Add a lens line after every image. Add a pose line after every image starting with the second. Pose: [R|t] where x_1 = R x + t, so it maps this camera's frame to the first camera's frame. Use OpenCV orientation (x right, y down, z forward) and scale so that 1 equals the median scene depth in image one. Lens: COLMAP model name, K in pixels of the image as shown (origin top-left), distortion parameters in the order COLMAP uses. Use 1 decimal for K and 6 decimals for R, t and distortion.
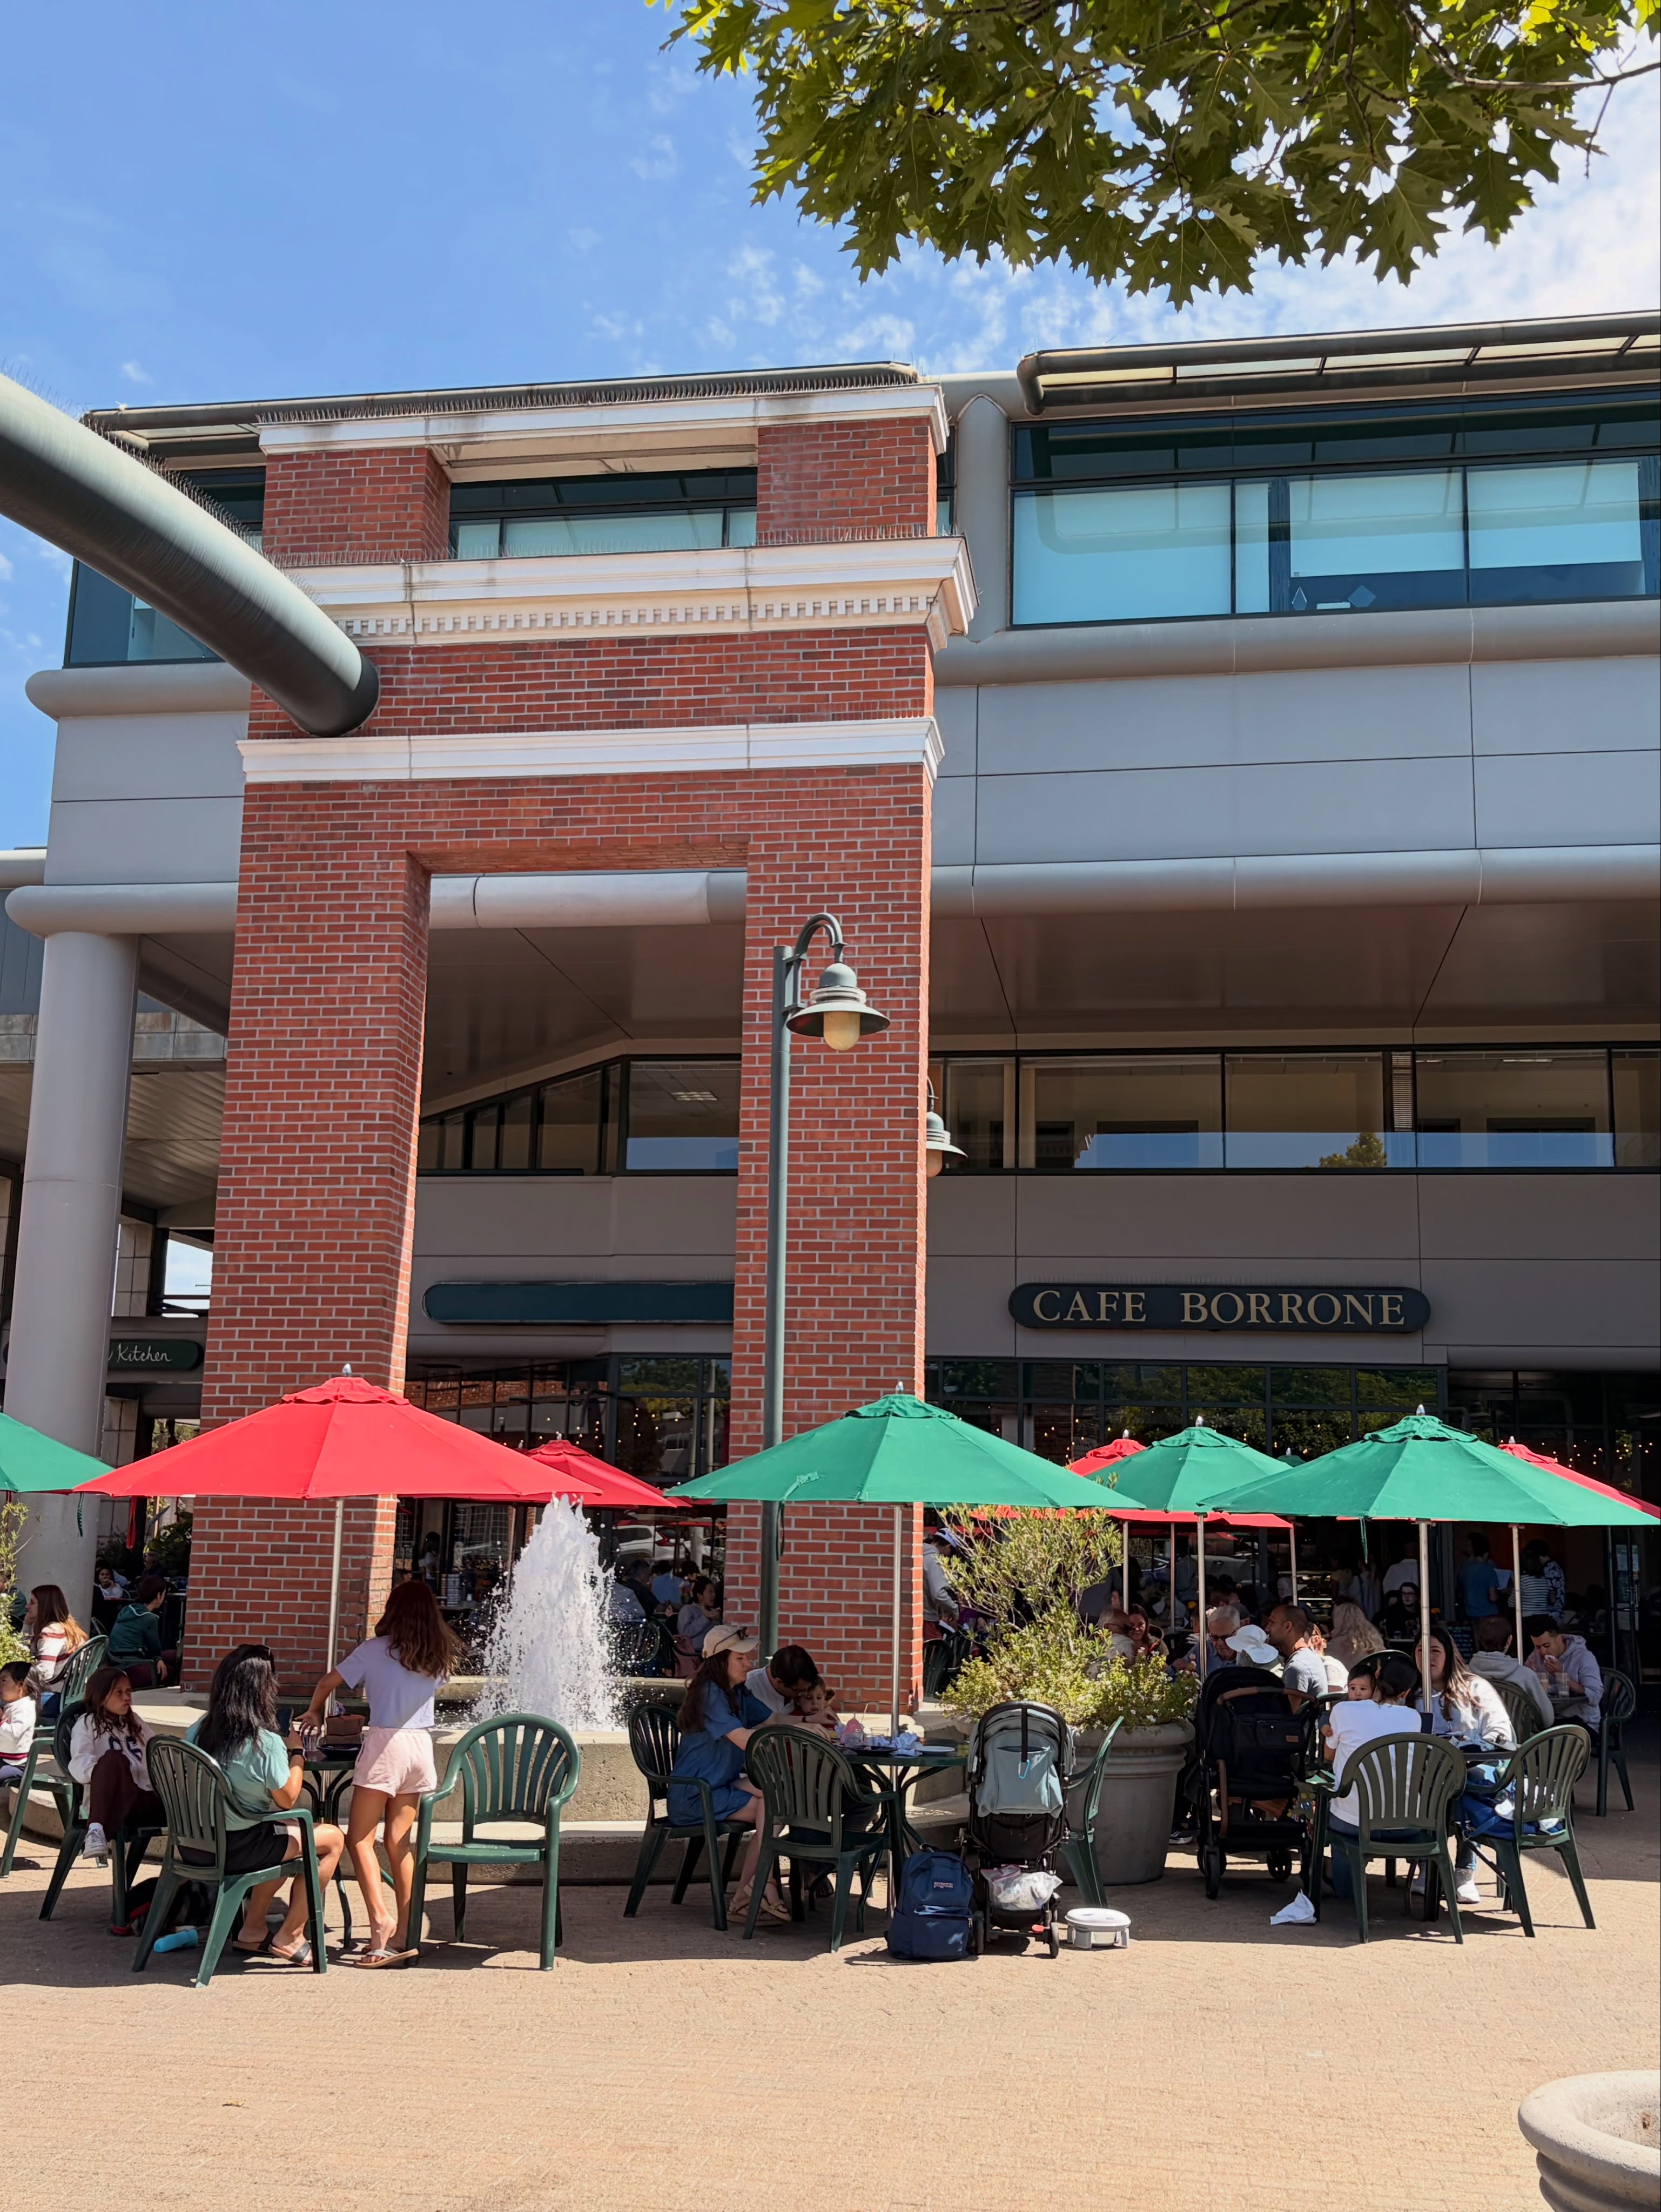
lens RADIAL K [[2148.7, 0, 814.6], [0, 2148.7, 1120.1], [0, 0, 1]] dist [0.098953, 0.000000]
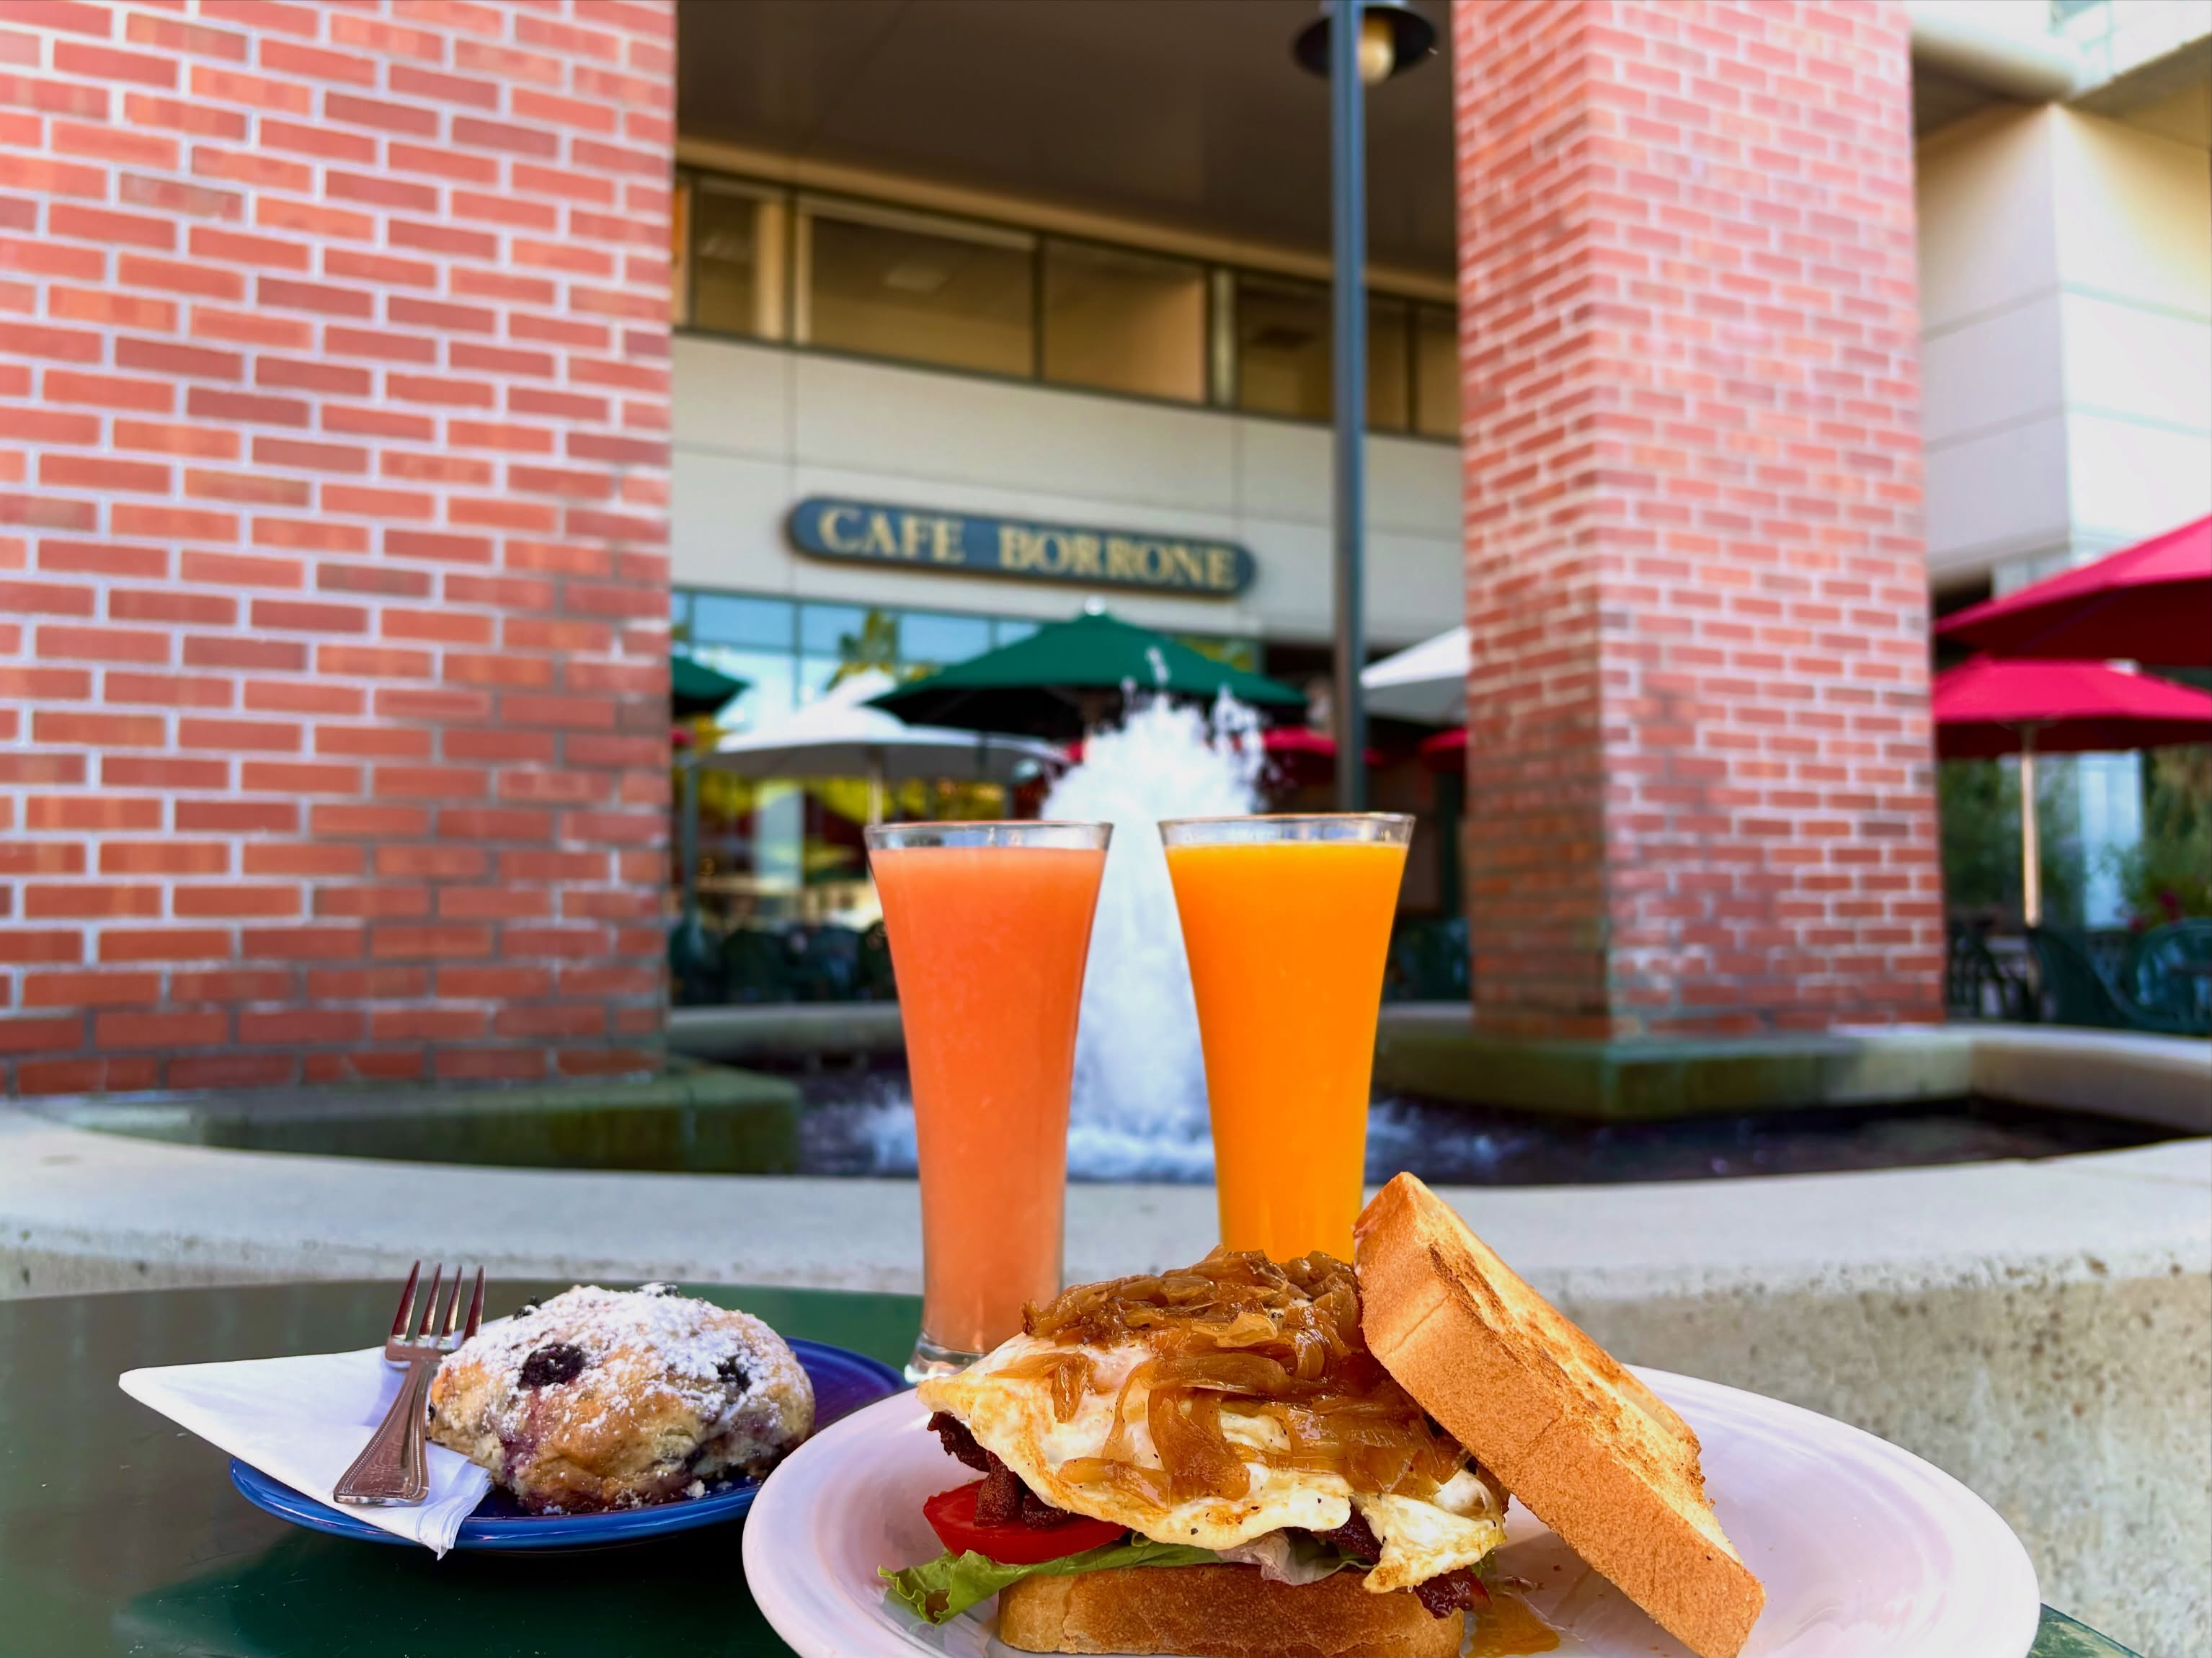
lens RADIAL K [[1795.8, 0, 1075.4], [0, 1795.8, 771.1], [0, 0, 1]] dist [0.034533, -0.027312]
pose [[0.829083, 0.023974, 0.558611, -0.297190], [-0.084256, 0.993029, 0.082433, 0.194619], [-0.552740, -0.115410, 0.825324, 0.753098]]
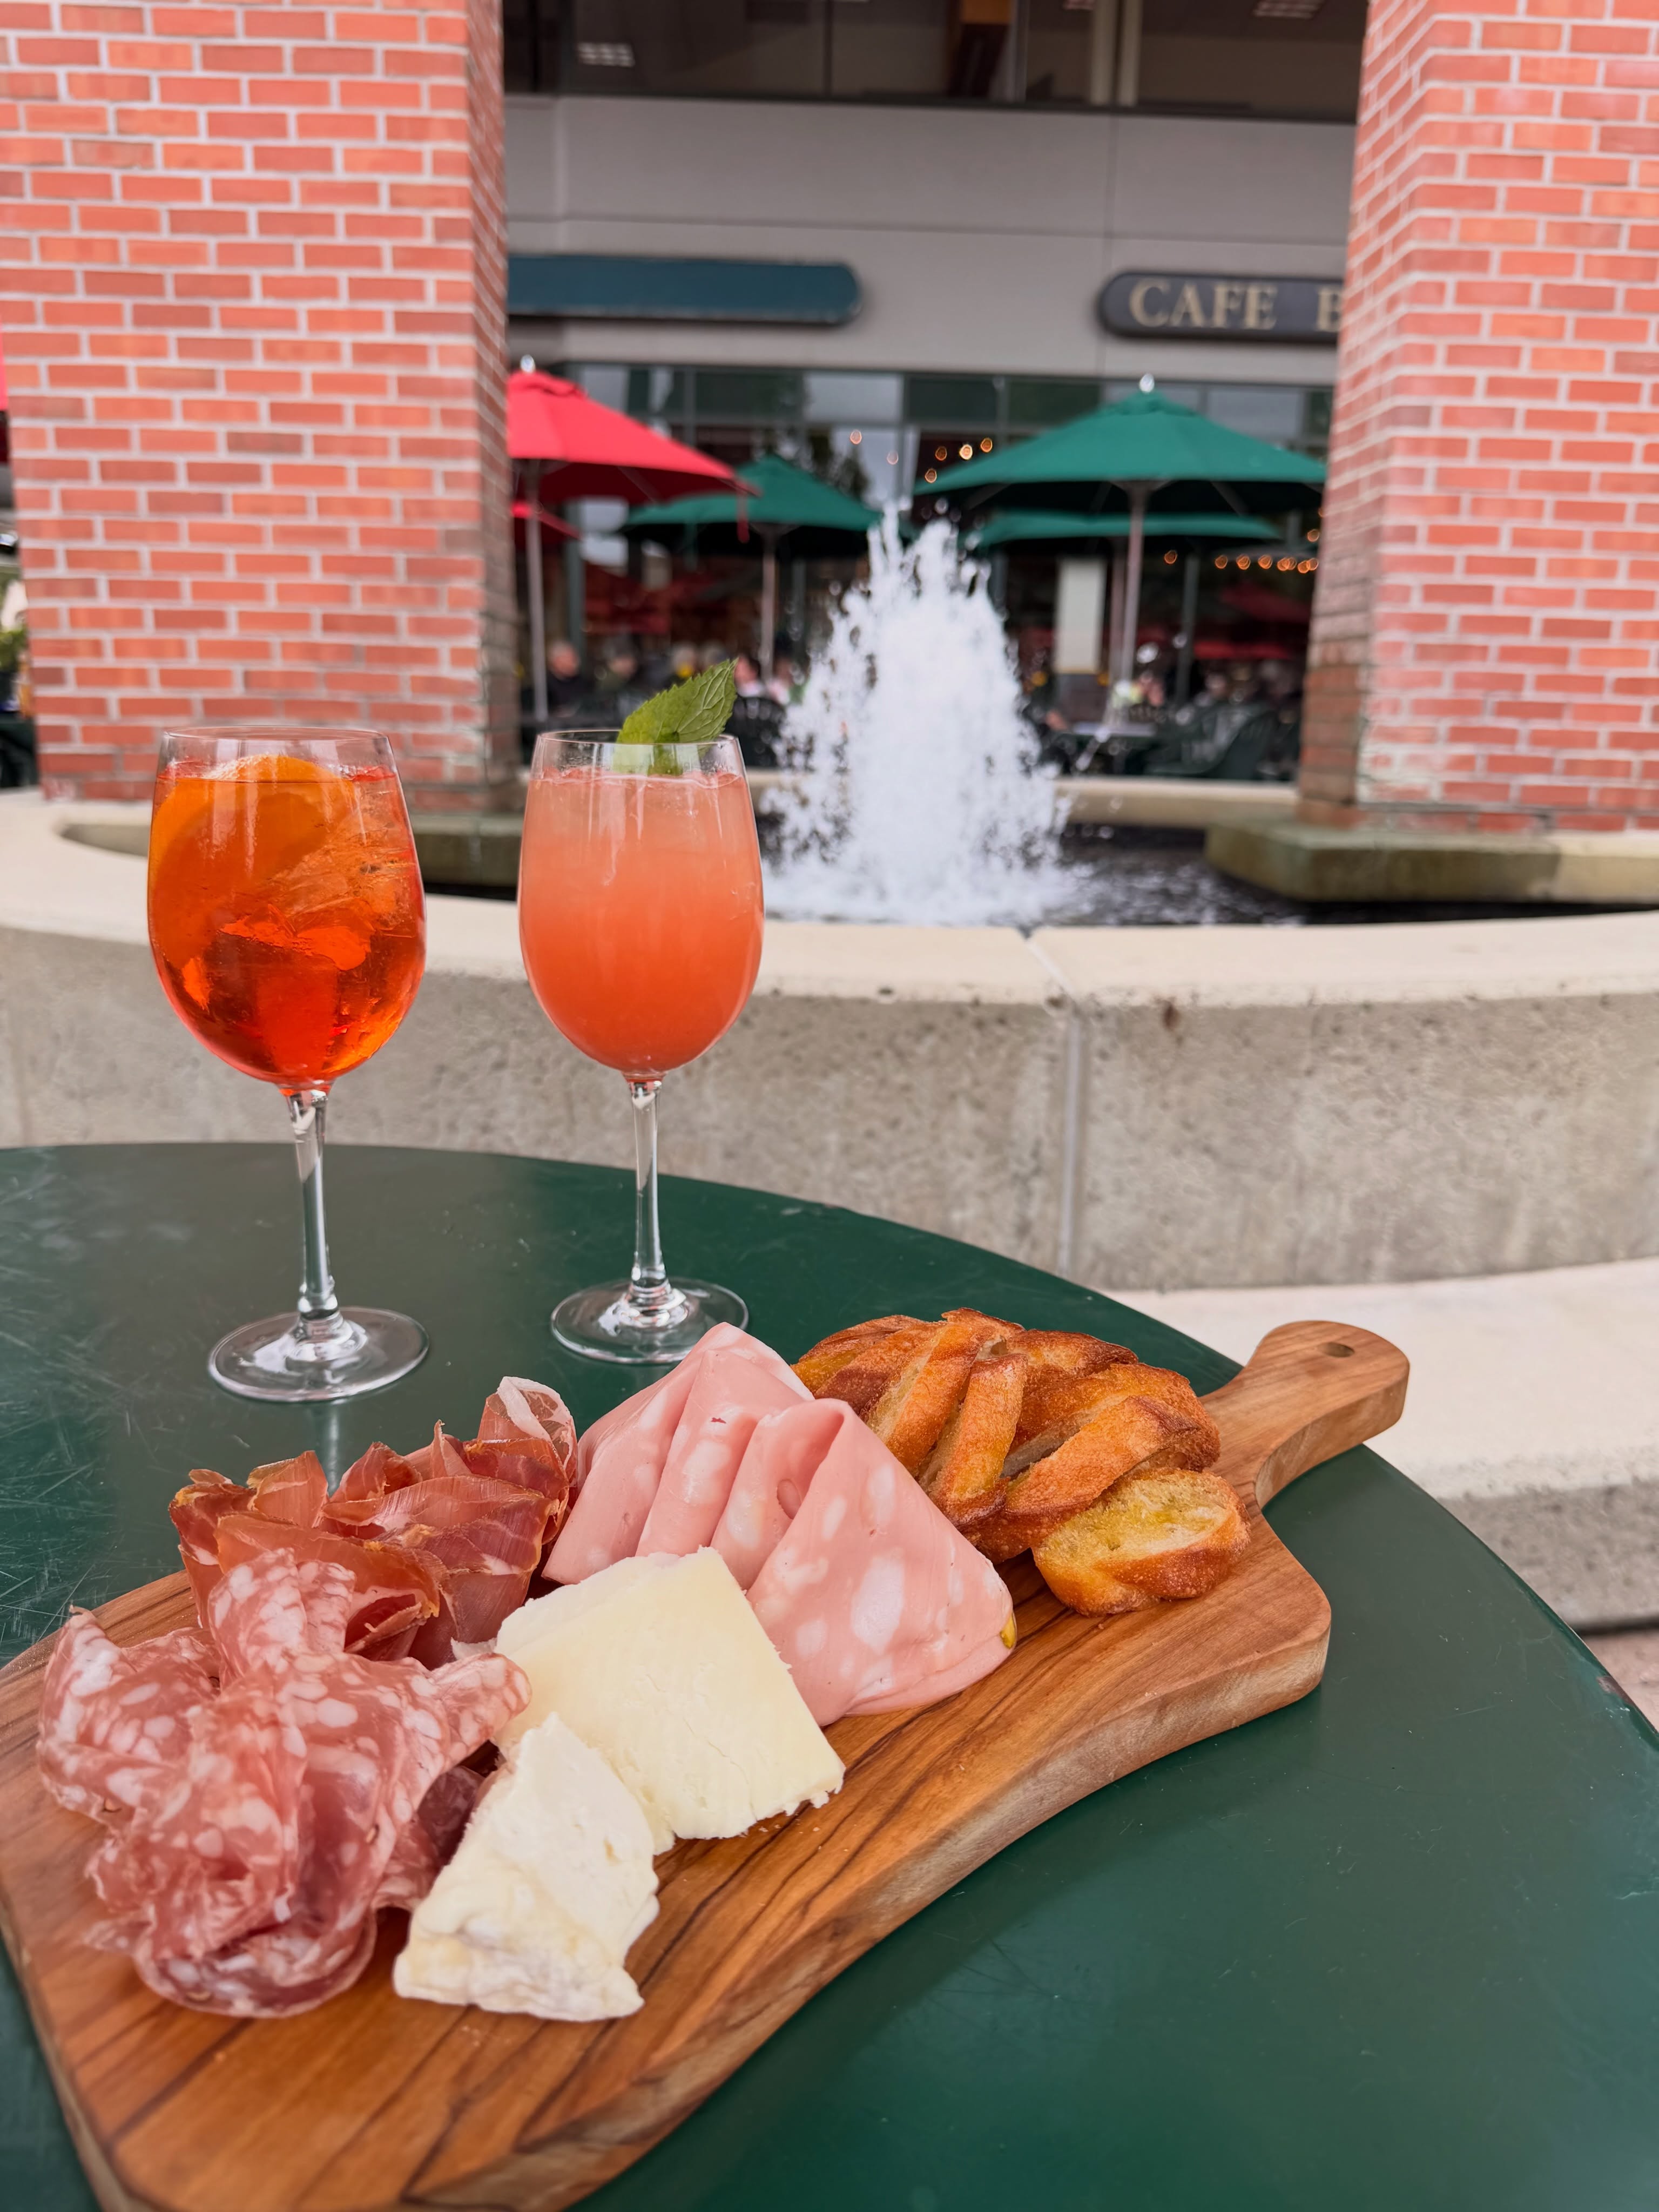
lens RADIAL K [[1632.4, 0, 819.1], [0, 1632.4, 1085.6], [0, 0, 1]] dist [-0.027887, 0.016730]
pose [[0.985992, -0.041294, 0.161603, -0.196961], [-0.030610, 0.907615, 0.418685, 0.176936], [-0.163962, -0.417767, 0.893637, 0.674213]]
